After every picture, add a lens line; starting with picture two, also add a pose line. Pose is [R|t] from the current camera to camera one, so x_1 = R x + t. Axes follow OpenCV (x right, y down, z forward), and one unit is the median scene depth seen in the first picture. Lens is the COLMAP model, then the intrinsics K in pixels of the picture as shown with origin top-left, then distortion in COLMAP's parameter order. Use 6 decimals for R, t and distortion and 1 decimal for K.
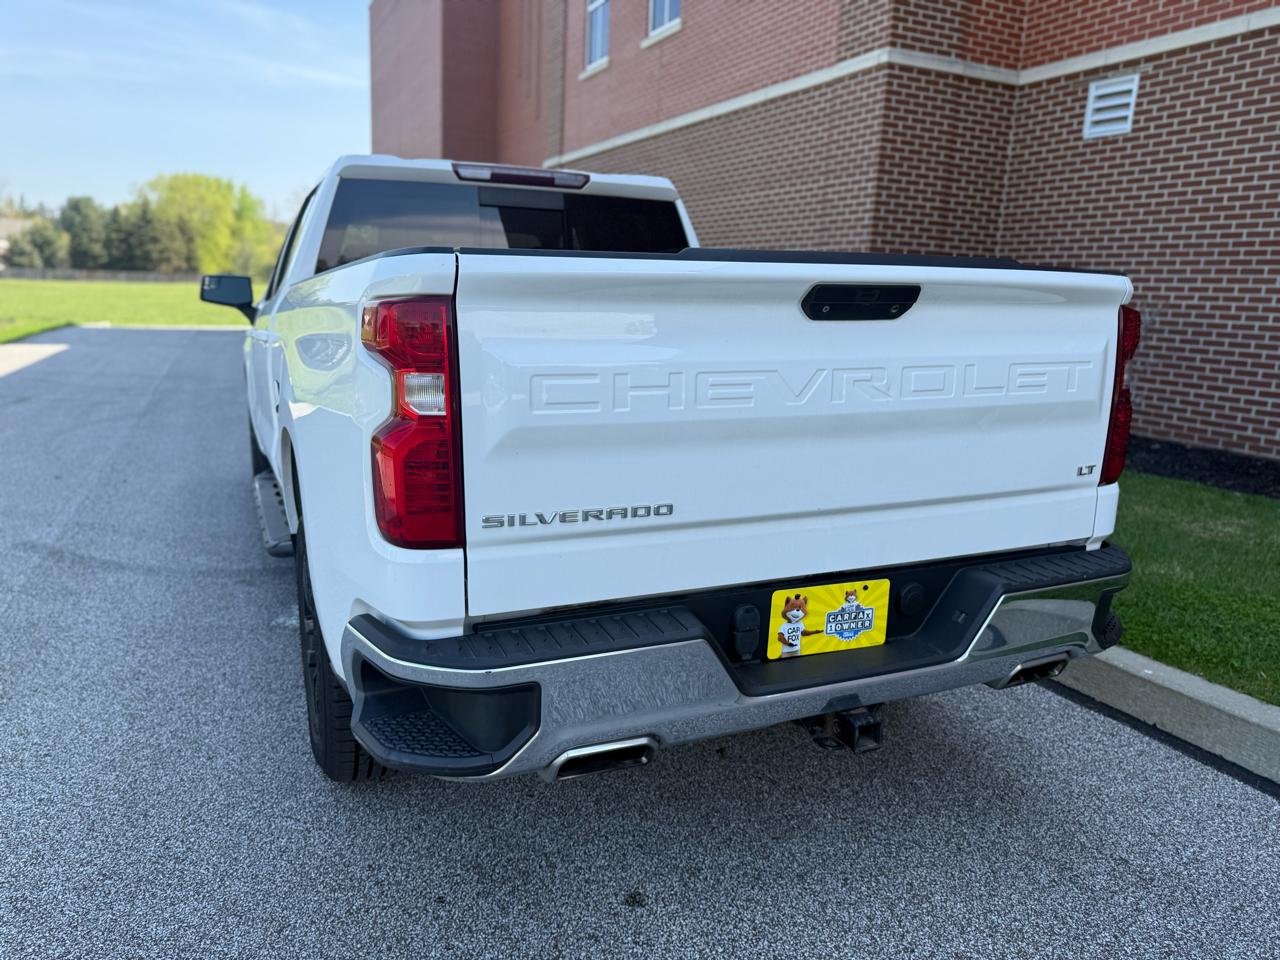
lens RADIAL K [[913.6, 0, 635.9], [0, 913.6, 484.7], [0, 0, 1]] dist [0.021009, -0.026847]
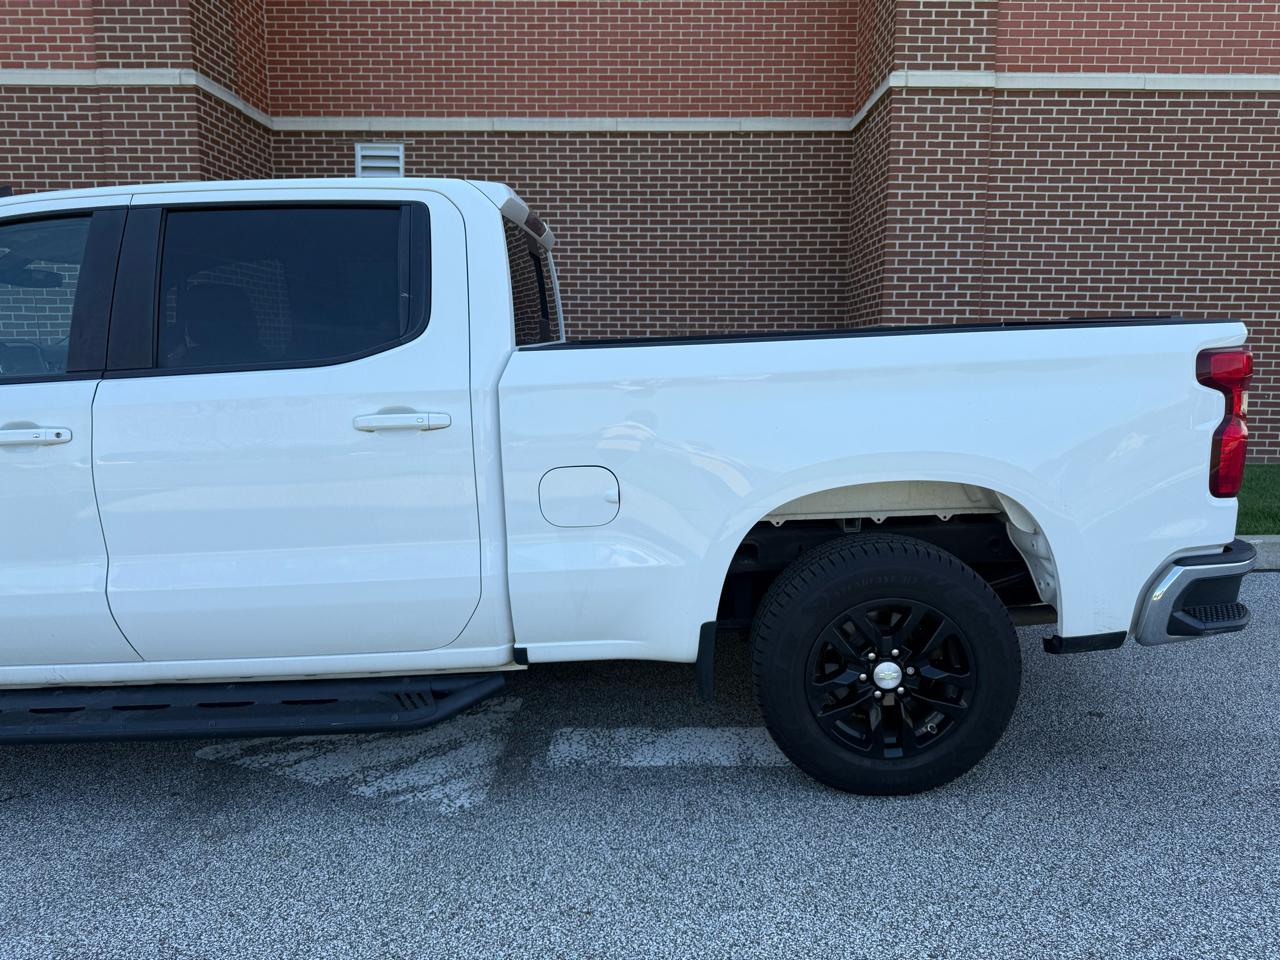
lens RADIAL K [[913.6, 0, 644.5], [0, 913.6, 486.1], [0, 0, 1]] dist [0.021009, -0.026847]
pose [[0.413661, -0.176454, 0.893168, -0.479051], [0.200216, 0.974653, 0.099824, -0.073015], [-0.888143, 0.137533, 0.438505, 0.266293]]
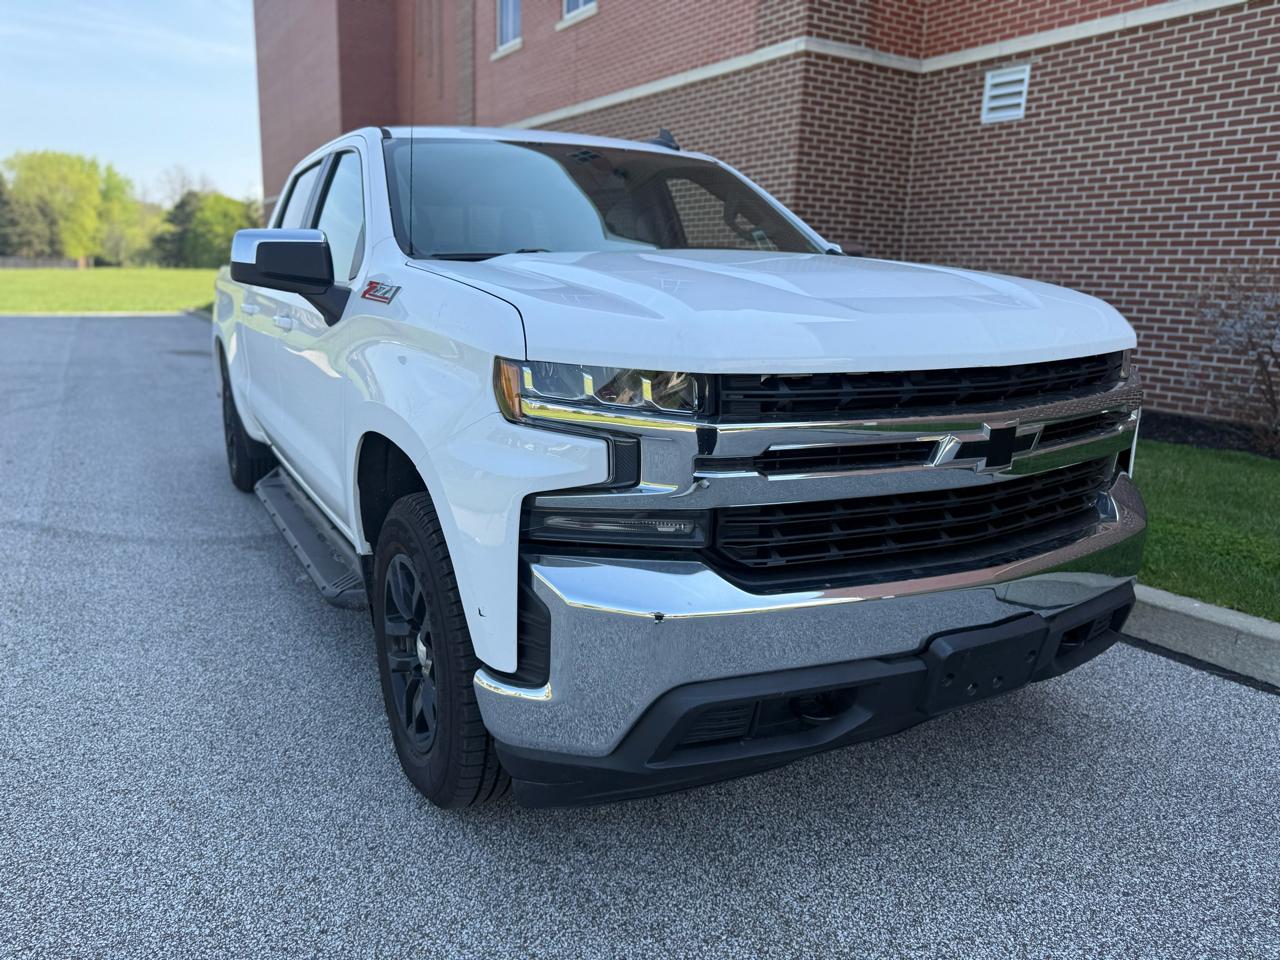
lens RADIAL K [[913.6, 0, 631.1], [0, 913.6, 479.1], [0, 0, 1]] dist [0.021009, -0.026847]
pose [[0.993911, -0.034648, 0.104601, -0.060533], [0.033082, 0.999314, 0.016665, 0.014760], [-0.105107, -0.013103, 0.994375, -0.050952]]
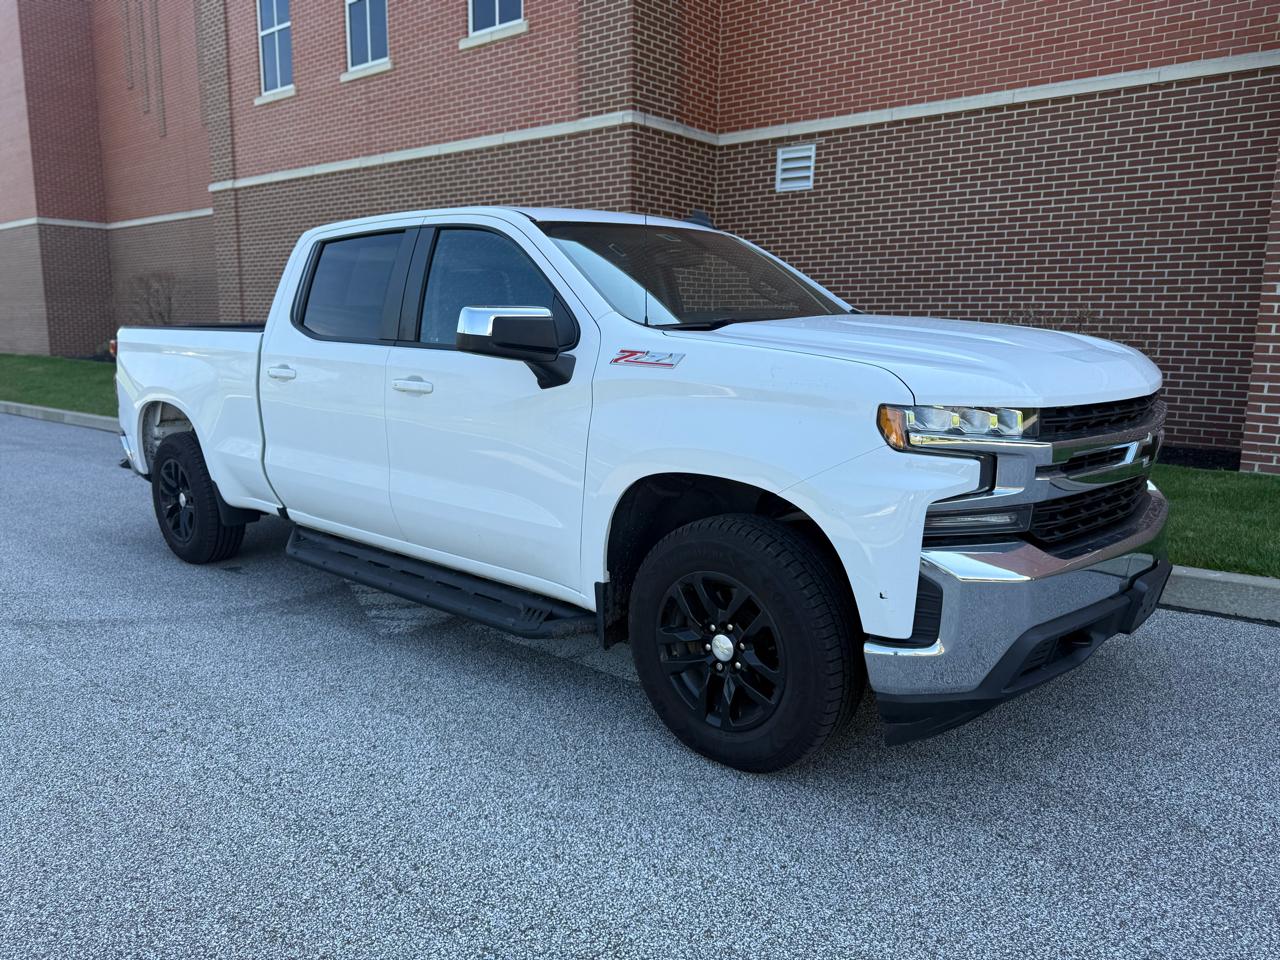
lens RADIAL K [[913.6, 0, 641.6], [0, 913.6, 481.0], [0, 0, 1]] dist [0.021009, -0.026847]
pose [[0.901141, -0.104233, 0.420809, -0.286748], [0.114922, 0.993375, -0.000044, 0.002579], [-0.418016, 0.048400, 0.907149, -0.066366]]
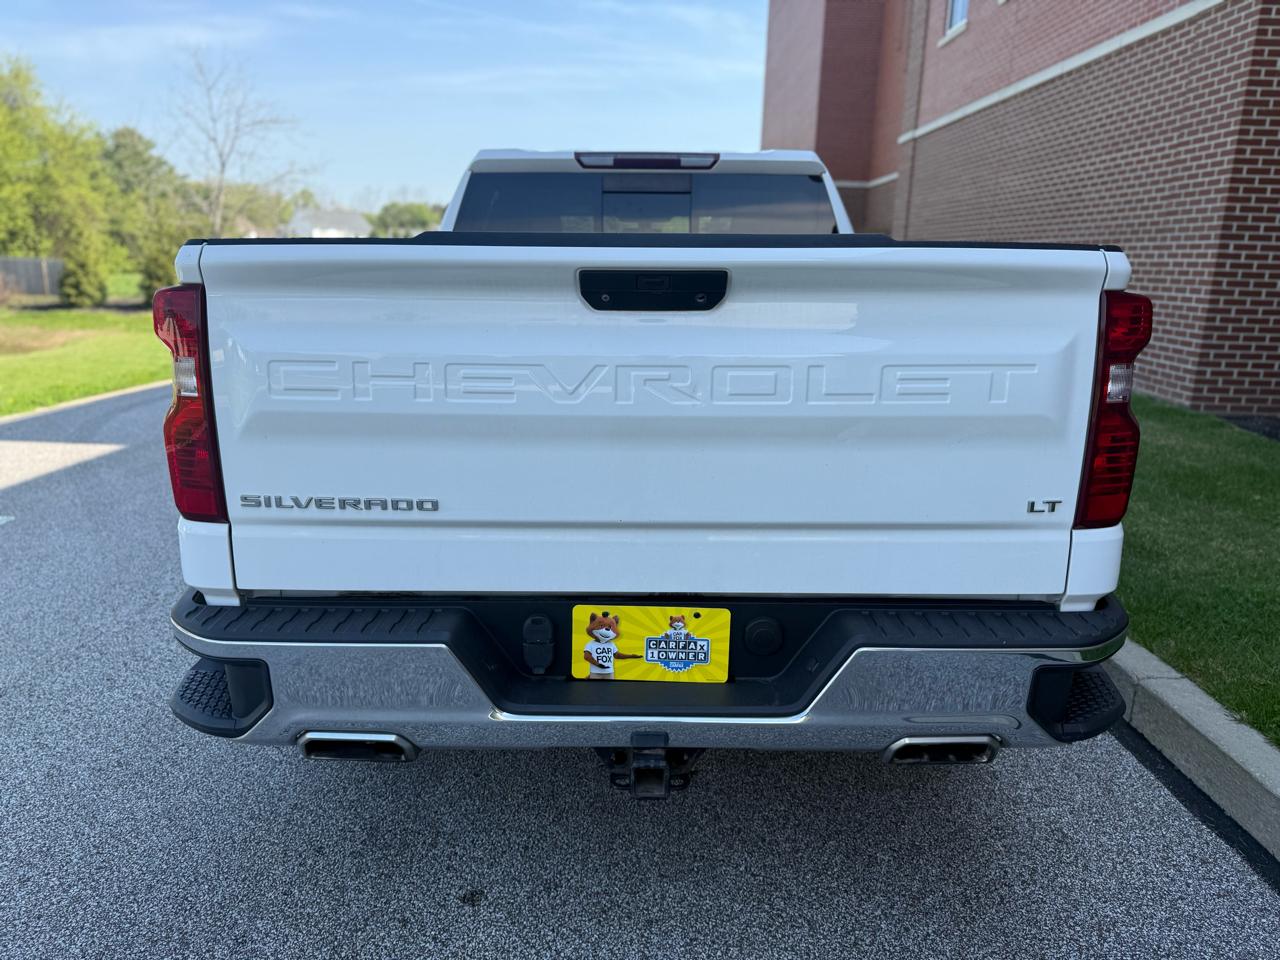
lens RADIAL K [[913.6, 0, 638.5], [0, 913.6, 479.9], [0, 0, 1]] dist [0.021009, -0.026847]
pose [[0.910917, 0.080091, -0.404741, 0.148178], [-0.074974, 0.996778, 0.028506, -0.010321], [0.405720, 0.004378, 0.913987, 0.047973]]
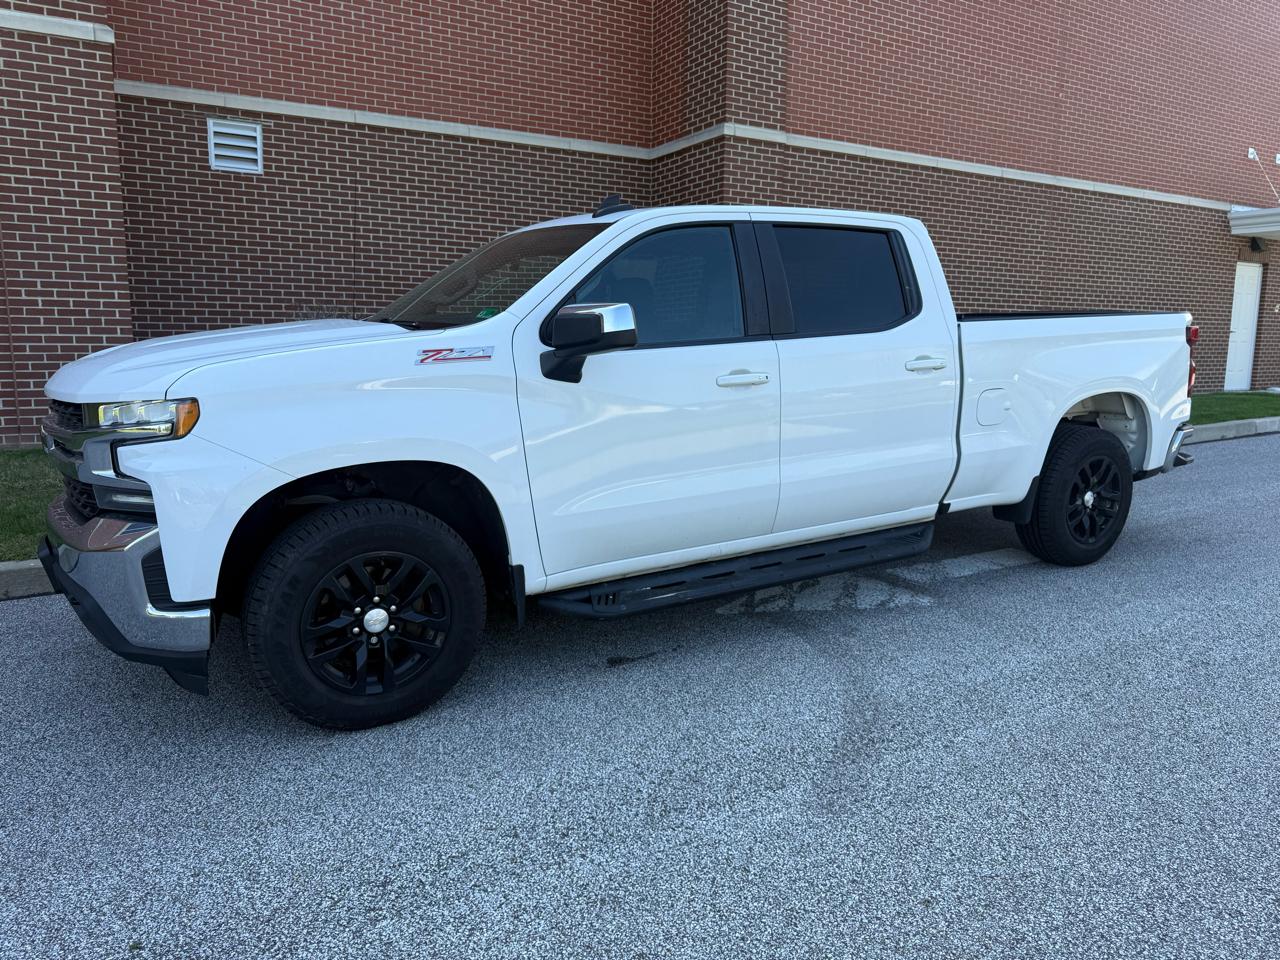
lens RADIAL K [[913.6, 0, 639.7], [0, 913.6, 490.3], [0, 0, 1]] dist [0.021009, -0.026847]
pose [[-0.114736, -0.196201, 0.973828, -0.760104], [0.195313, 0.956712, 0.215765, -0.165020], [-0.974006, 0.214957, -0.071448, 0.732955]]
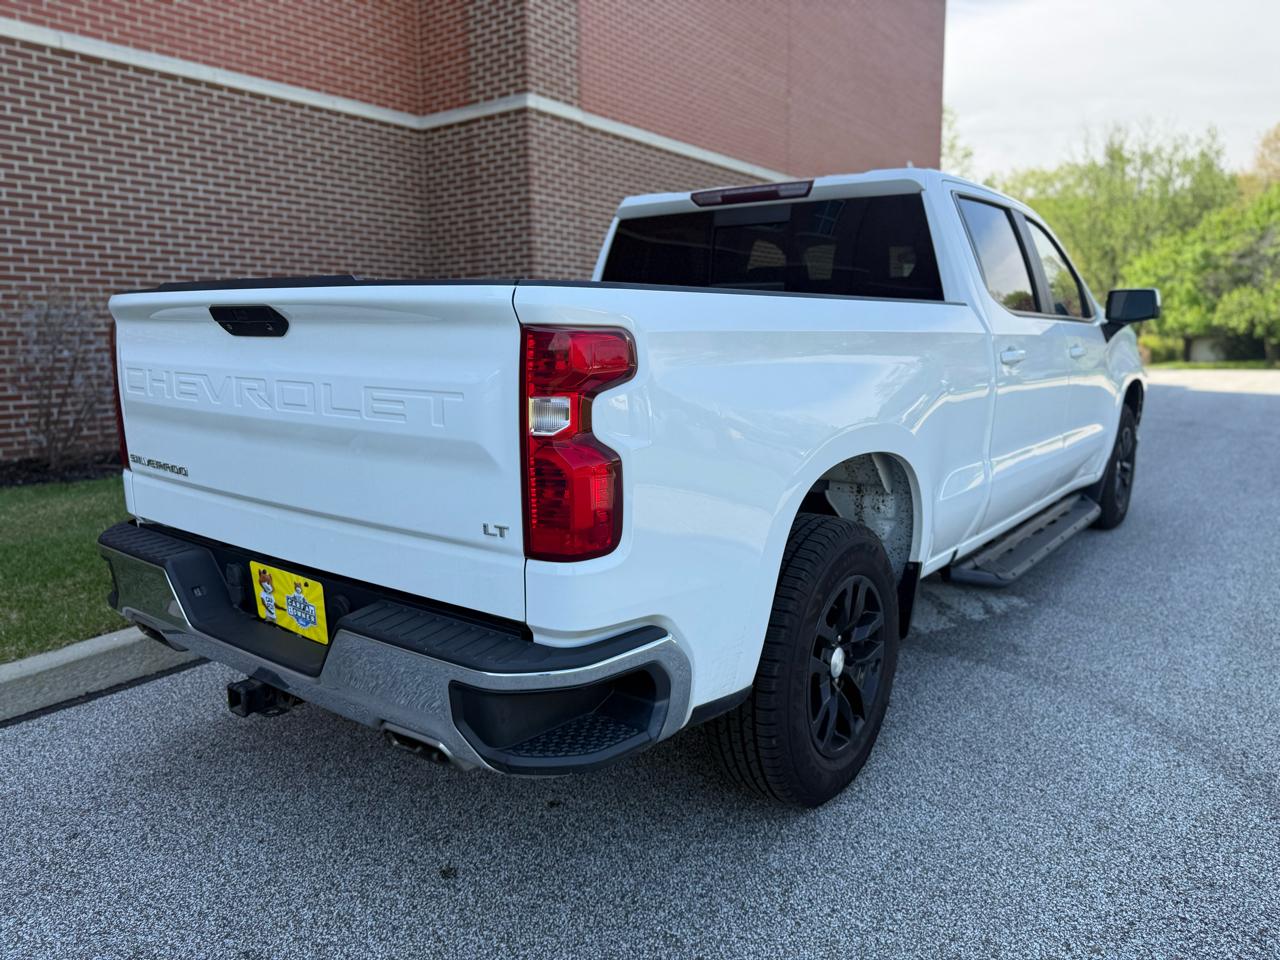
lens RADIAL K [[913.6, 0, 643.9], [0, 913.6, 476.3], [0, 0, 1]] dist [0.021009, -0.026847]
pose [[-0.504491, -0.161755, 0.848130, -0.555535], [0.169369, 0.944670, 0.280913, -0.201283], [-0.846642, 0.285365, -0.449181, 0.956627]]
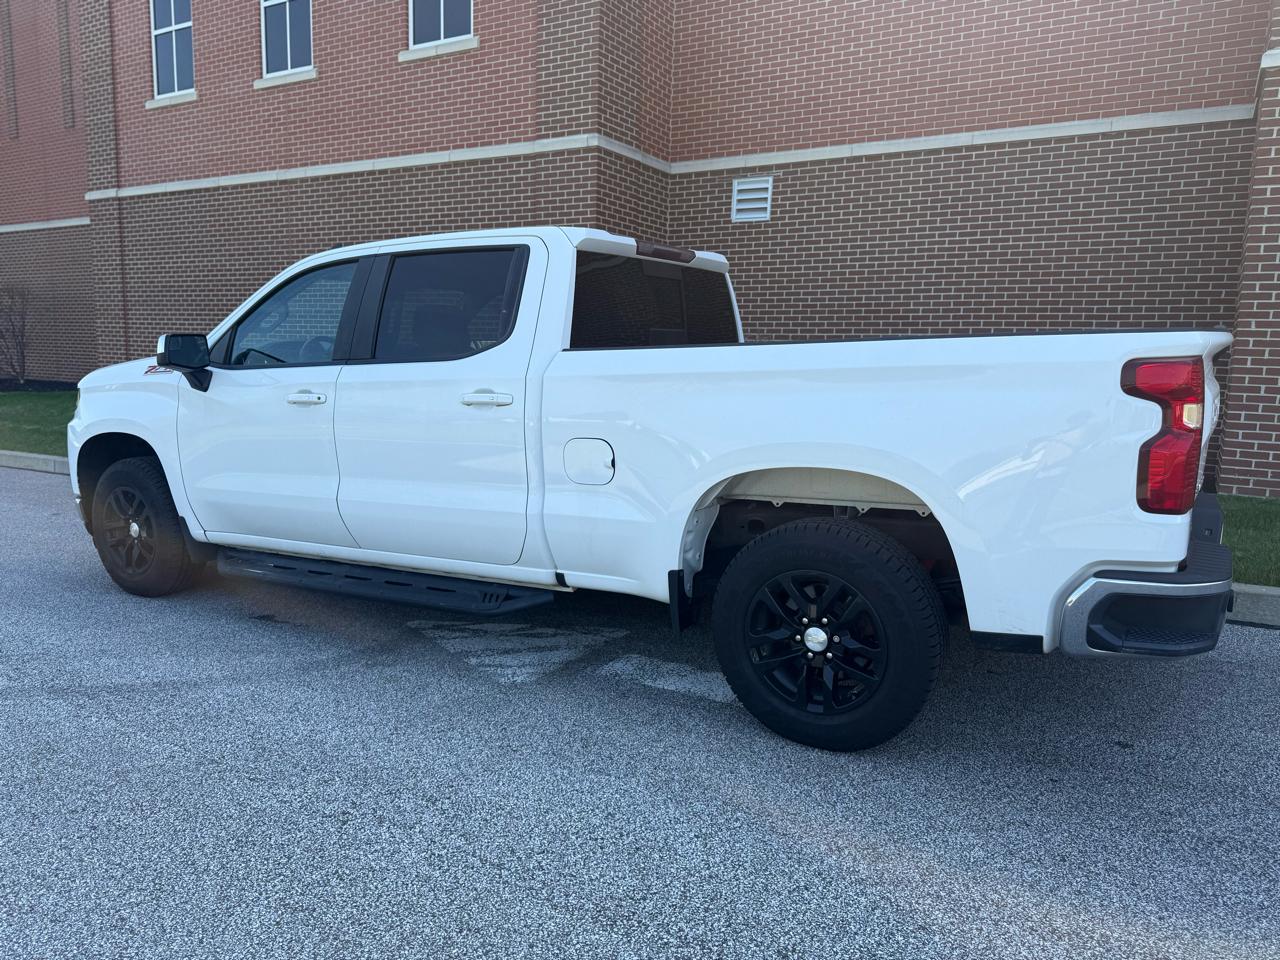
lens RADIAL K [[913.6, 0, 637.6], [0, 913.6, 486.7], [0, 0, 1]] dist [0.021009, -0.026847]
pose [[0.820966, -0.103095, 0.561592, -0.418141], [0.127998, 0.991762, -0.005049, -0.019948], [-0.556445, 0.076028, 0.827399, 0.042889]]
